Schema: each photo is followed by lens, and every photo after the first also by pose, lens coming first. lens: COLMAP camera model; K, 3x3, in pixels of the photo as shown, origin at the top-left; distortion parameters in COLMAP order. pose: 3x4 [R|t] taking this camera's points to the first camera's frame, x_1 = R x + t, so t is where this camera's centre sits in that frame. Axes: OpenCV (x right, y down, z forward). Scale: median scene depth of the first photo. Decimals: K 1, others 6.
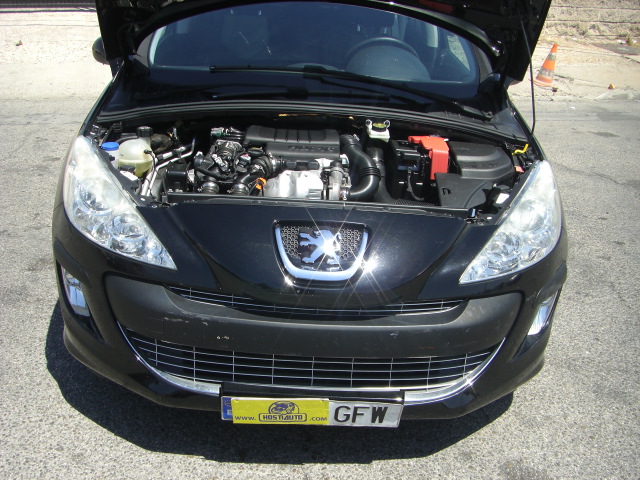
lens RADIAL K [[722.1, 0, 300.4], [0, 722.1, 279.3], [0, 0, 1]] dist [-0.169682, 0.084483]
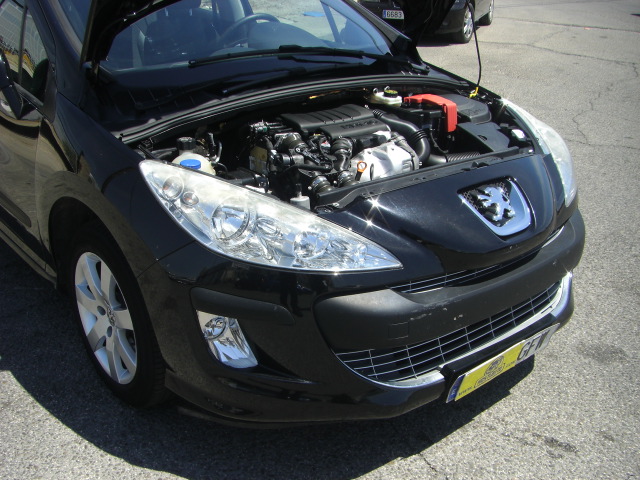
lens RADIAL K [[722.1, 0, 300.4], [0, 722.1, 279.3], [0, 0, 1]] dist [-0.169682, 0.084483]
pose [[0.777735, -0.305950, 0.549111, -0.690964], [0.295901, 0.948910, 0.109607, -0.120134], [-0.554591, 0.077237, 0.828531, 0.269903]]
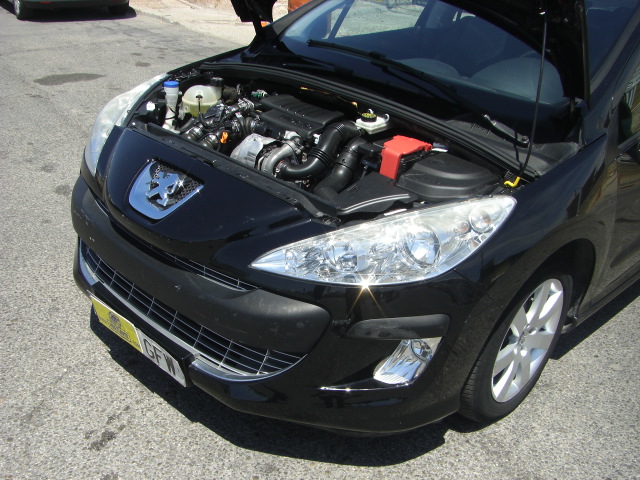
lens RADIAL K [[722.1, 0, 300.4], [0, 722.1, 279.3], [0, 0, 1]] dist [-0.169682, 0.084483]
pose [[0.698539, 0.340082, -0.629593, 0.772251], [-0.360714, 0.927231, 0.100639, -0.085899], [0.618004, 0.156803, 0.770379, 0.283555]]
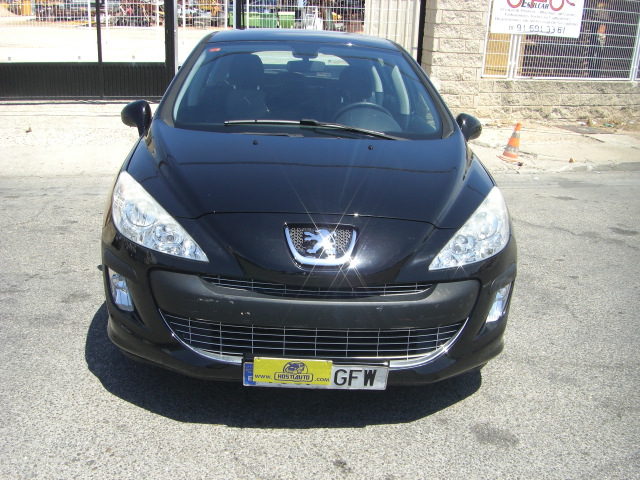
lens RADIAL K [[722.1, 0, 300.4], [0, 722.1, 279.3], [0, 0, 1]] dist [-0.169682, 0.084483]
pose [[0.999579, -0.017851, 0.022881, -0.033736], [0.020741, 0.990897, -0.133017, 0.168395], [-0.020298, 0.133435, 0.990850, -0.240189]]
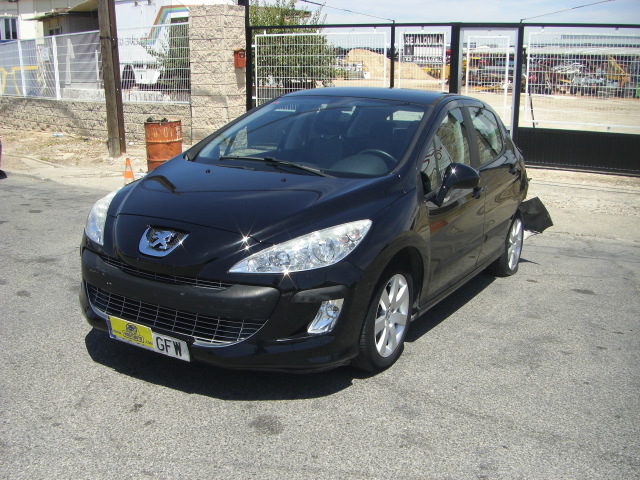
lens RADIAL K [[722.1, 0, 300.4], [0, 722.1, 279.3], [0, 0, 1]] dist [-0.169682, 0.084483]
pose [[0.851823, 0.118557, -0.510238, 1.048142], [-0.229504, 0.960054, -0.160075, 0.215093], [0.470878, 0.253457, 0.845005, -0.242130]]
